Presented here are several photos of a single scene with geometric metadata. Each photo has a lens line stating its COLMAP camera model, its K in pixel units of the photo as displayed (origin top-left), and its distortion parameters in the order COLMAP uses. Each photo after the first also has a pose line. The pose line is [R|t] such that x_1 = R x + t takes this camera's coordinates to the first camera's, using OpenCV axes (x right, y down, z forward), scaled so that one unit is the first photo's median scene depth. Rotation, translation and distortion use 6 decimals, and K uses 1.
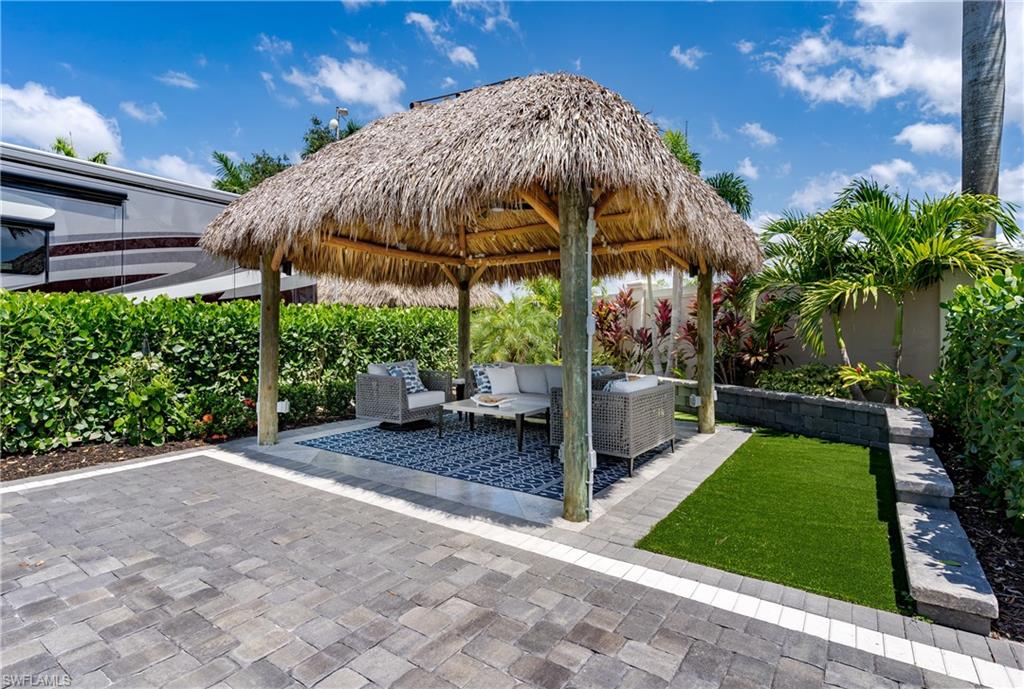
lens RADIAL K [[506.9, 0, 529.1], [0, 506.9, 327.1], [0, 0, 1]] dist [0.001792, 0.000033]
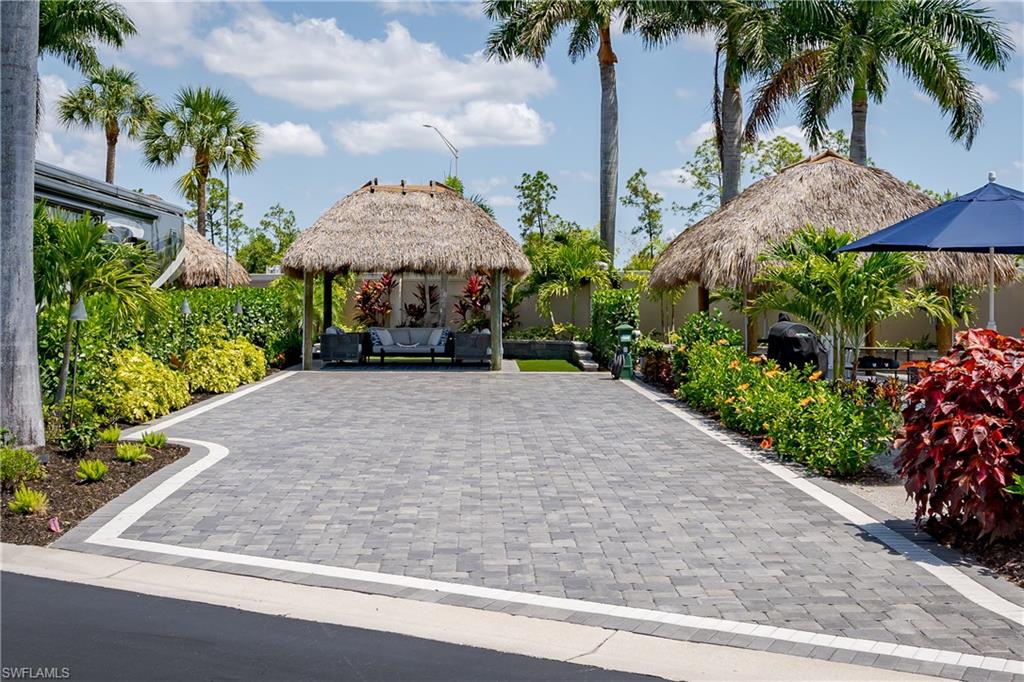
lens RADIAL K [[1263.8, 0, 484.1], [0, 1263.8, 234.8], [0, 0, 1]] dist [-0.004668, 0.002725]
pose [[0.830254, 0.027653, 0.556699, -2.042183], [-0.005670, 0.999136, -0.041174, -0.061517], [-0.557357, 0.031028, 0.829693, -2.562018]]
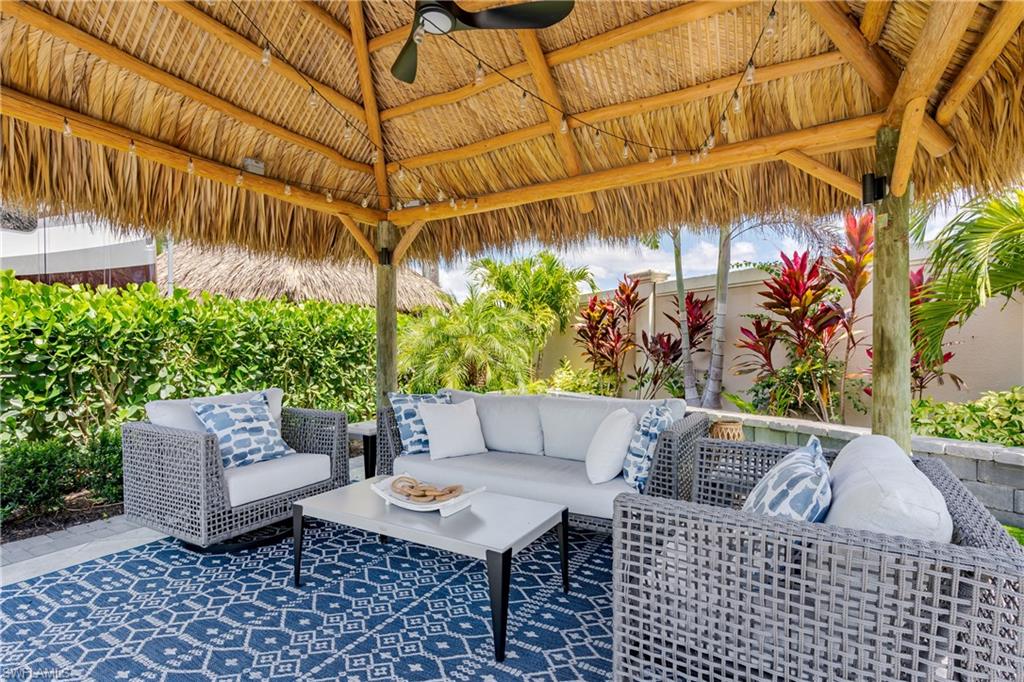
lens RADIAL K [[496.7, 0, 514.0], [0, 496.7, 354.0], [0, 0, 1]] dist [0.001802, 0.000236]
pose [[0.998041, -0.006020, 0.062276, -0.020844], [0.004949, 0.999837, 0.017345, 0.023180], [-0.062370, -0.017003, 0.997908, 0.491433]]
